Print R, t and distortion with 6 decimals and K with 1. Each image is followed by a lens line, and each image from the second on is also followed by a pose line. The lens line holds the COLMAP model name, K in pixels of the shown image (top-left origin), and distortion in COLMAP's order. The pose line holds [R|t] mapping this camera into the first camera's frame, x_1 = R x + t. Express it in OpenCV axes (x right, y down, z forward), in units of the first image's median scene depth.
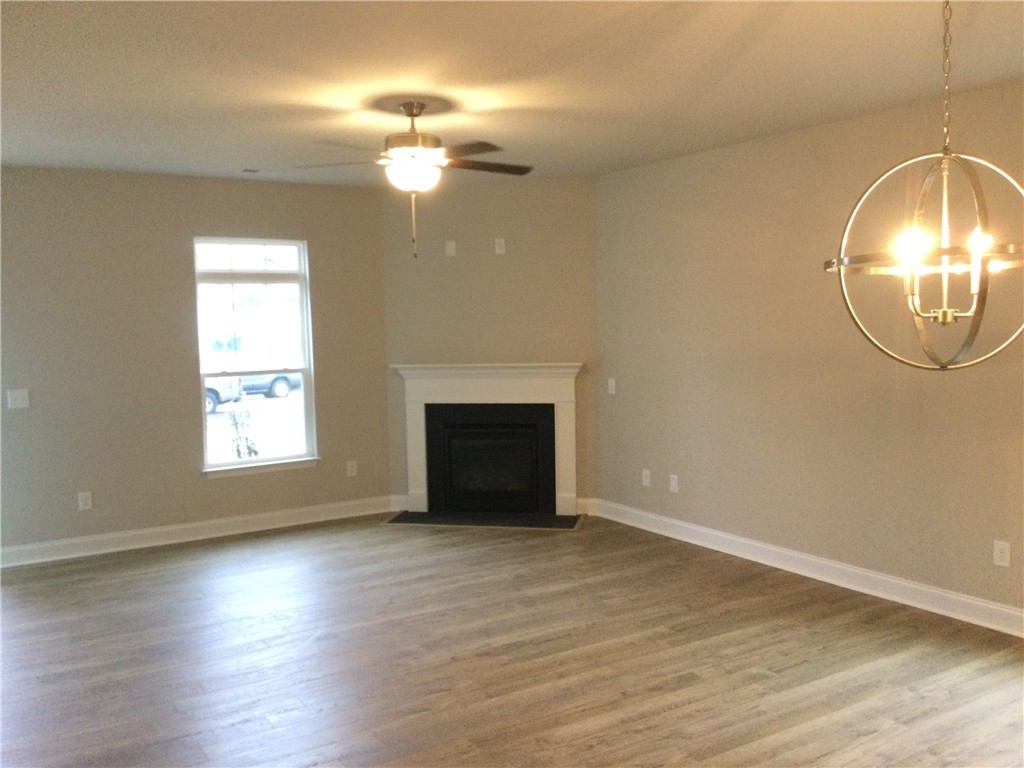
lens RADIAL K [[927.1, 0, 507.4], [0, 927.1, 381.1], [0, 0, 1]] dist [0.041196, -0.102746]
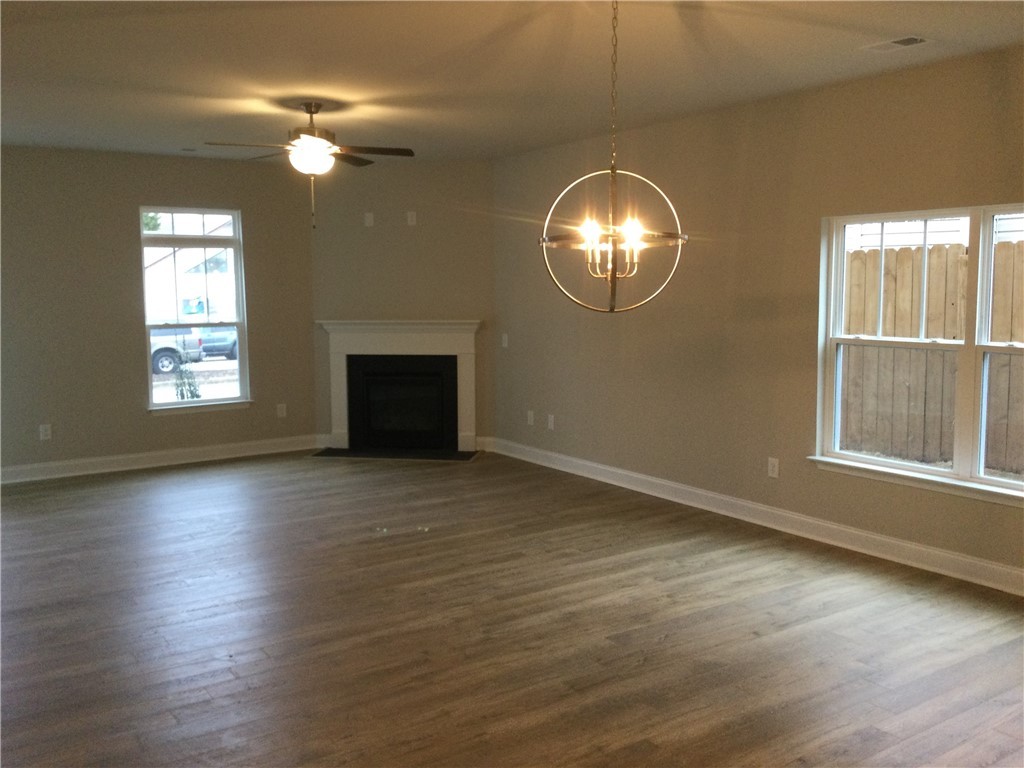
lens RADIAL K [[927.1, 0, 519.3], [0, 927.1, 380.8], [0, 0, 1]] dist [0.041196, -0.102746]
pose [[0.999025, 0.009093, 0.043195, 0.109931], [-0.010545, 0.999383, 0.033512, 0.023230], [-0.042863, -0.033935, 0.998504, -0.230393]]
